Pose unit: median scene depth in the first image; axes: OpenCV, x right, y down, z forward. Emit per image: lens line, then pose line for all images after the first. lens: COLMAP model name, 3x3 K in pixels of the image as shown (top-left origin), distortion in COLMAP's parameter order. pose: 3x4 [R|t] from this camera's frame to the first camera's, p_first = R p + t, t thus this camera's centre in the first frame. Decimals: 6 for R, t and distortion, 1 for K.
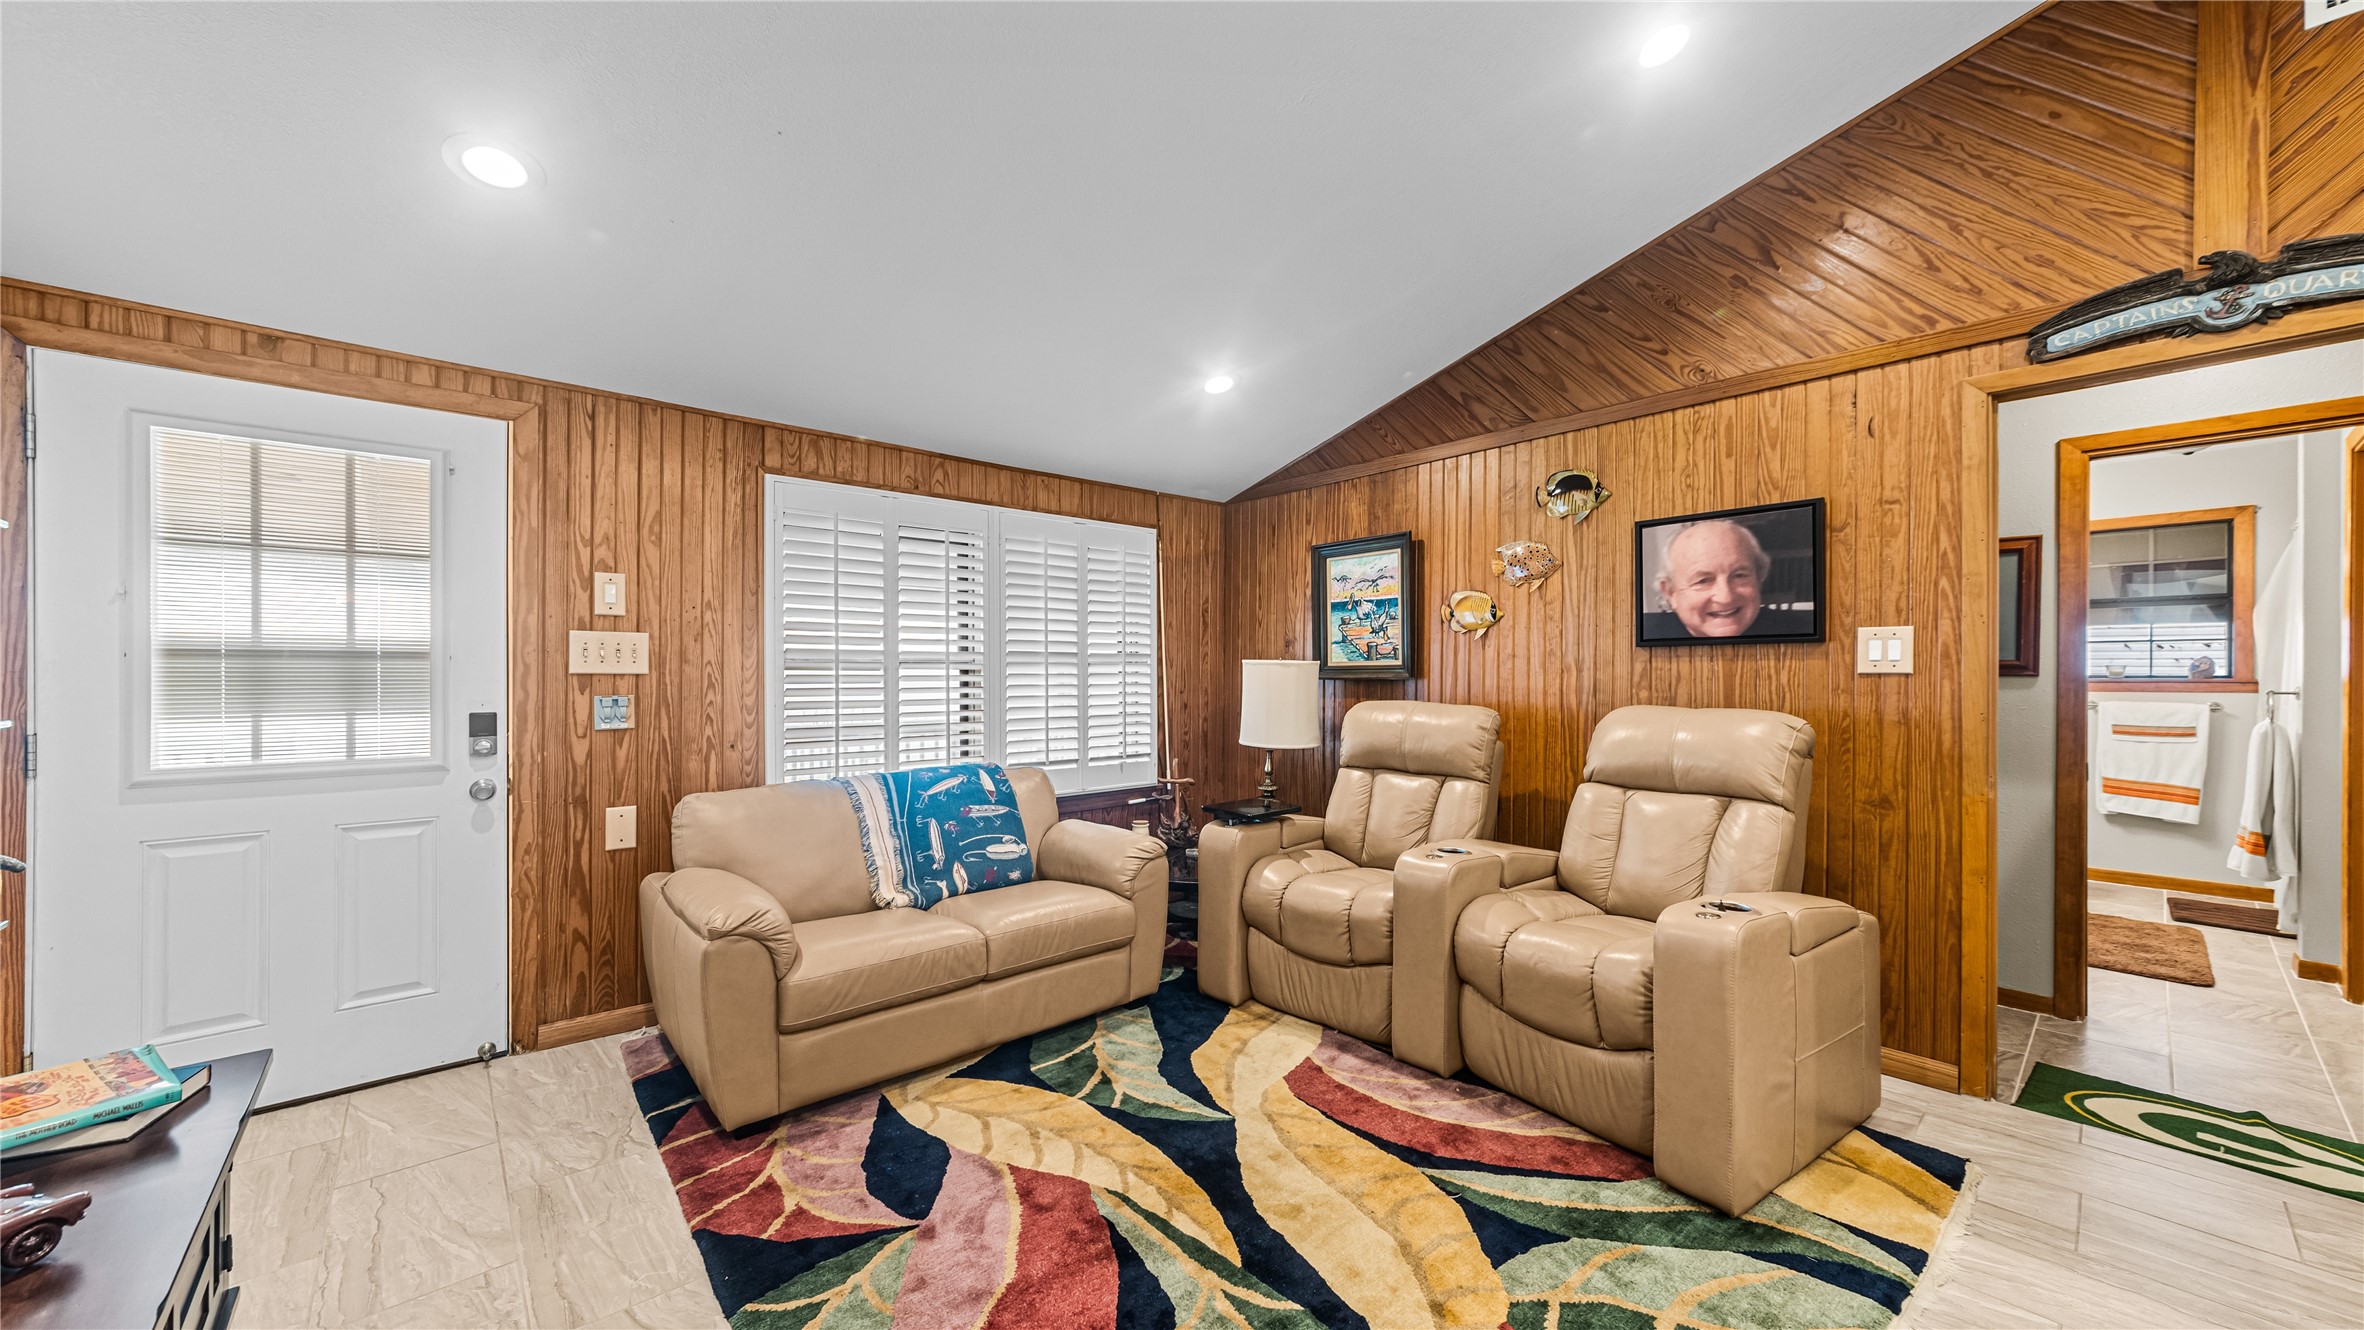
lens RADIAL K [[849.5, 0, 1159.3], [0, 849.5, 676.6], [0, 0, 1]] dist [-0.003458, 0.004281]
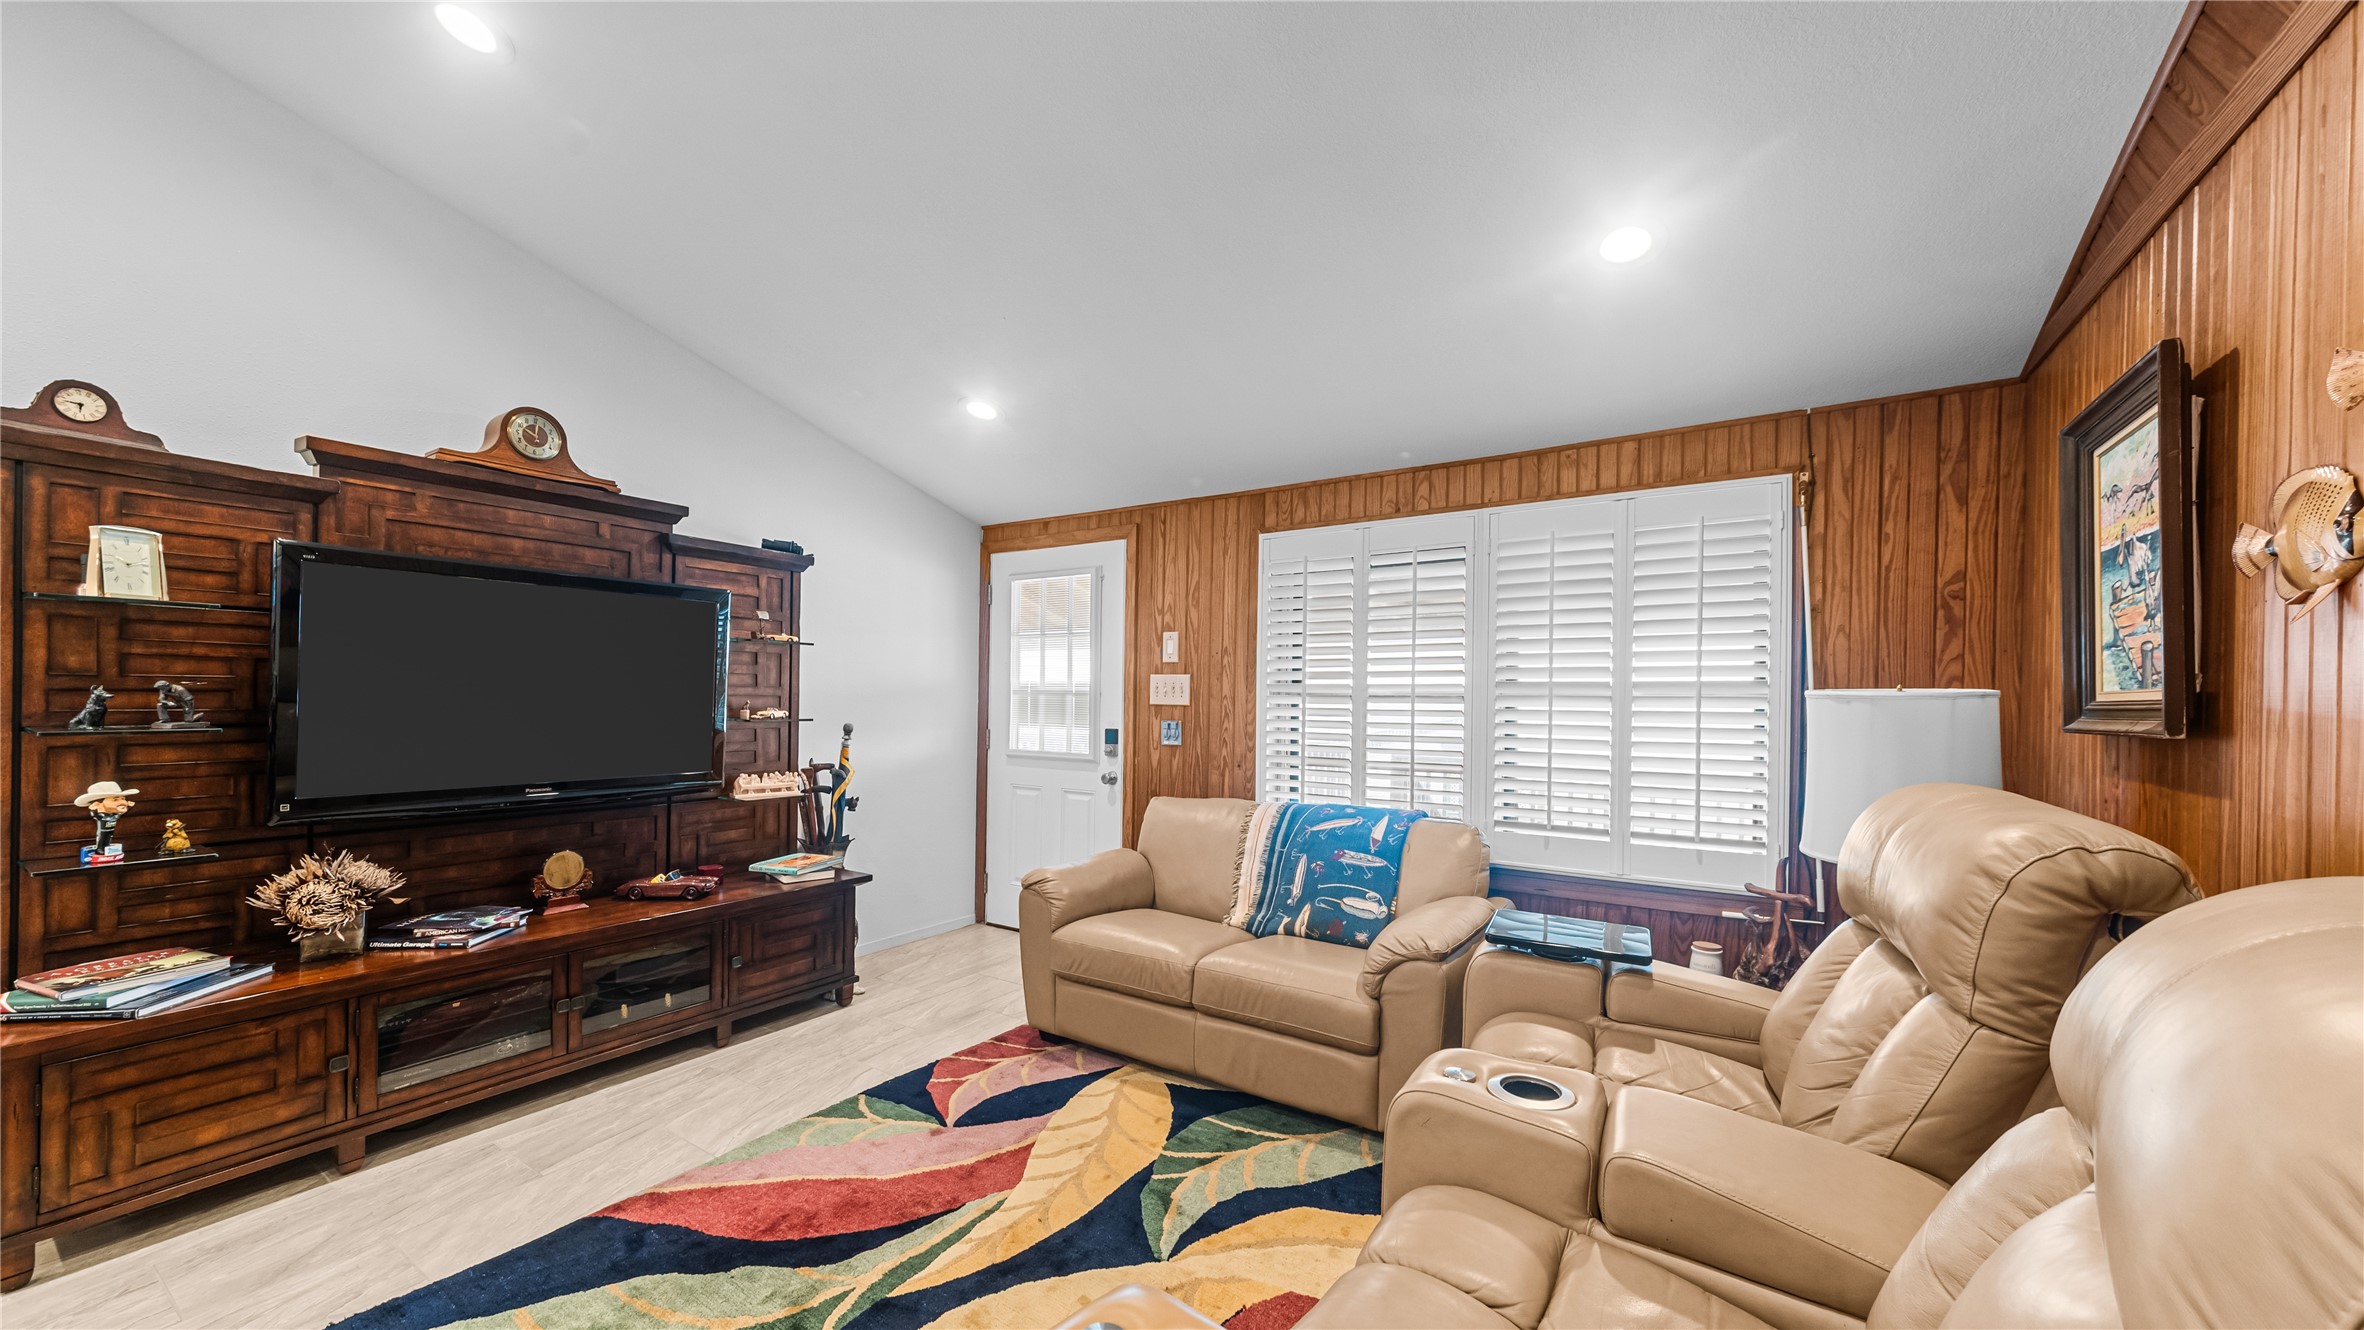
lens RADIAL K [[849.5, 0, 1180.4], [0, 849.5, 712.5], [0, 0, 1]] dist [-0.003458, 0.004281]
pose [[0.278836, 0.015334, -0.960216, 0.684920], [-0.015725, 0.999811, 0.011400, -0.007126], [0.960210, 0.011920, 0.279025, 0.628406]]
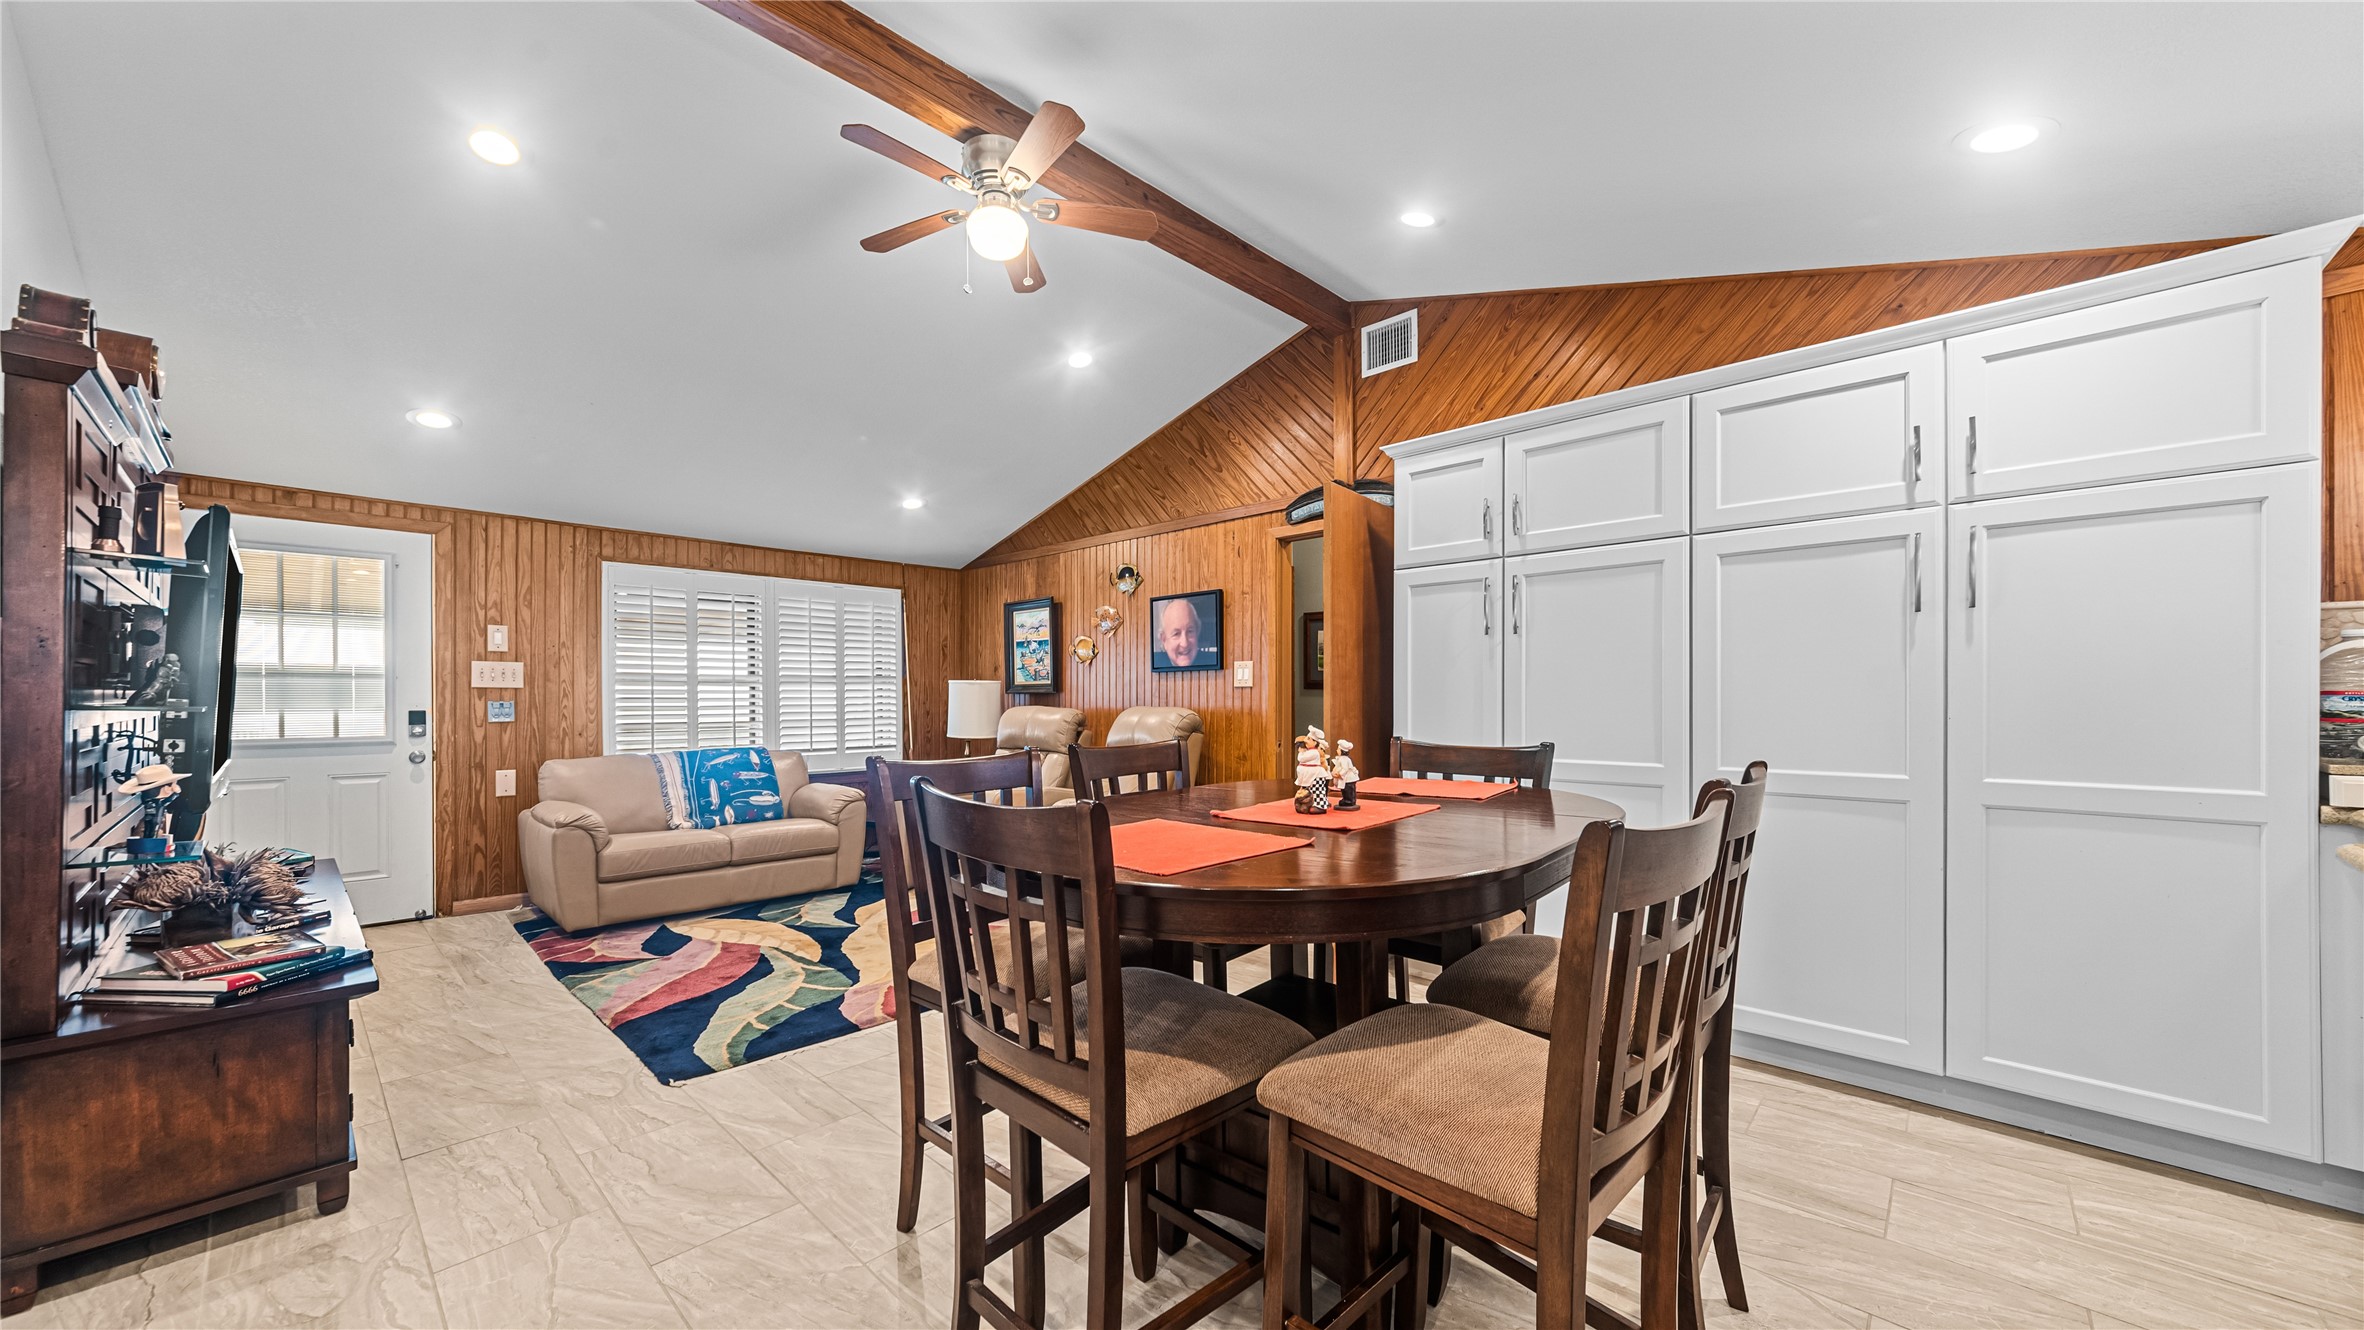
lens RADIAL K [[849.5, 0, 1155.9], [0, 849.5, 706.1], [0, 0, 1]] dist [-0.003458, 0.004281]
pose [[0.995972, -0.001838, 0.089643, 0.454284], [0.001349, 0.999984, 0.005510, 0.024652], [-0.089652, -0.005367, 0.995959, -0.720541]]
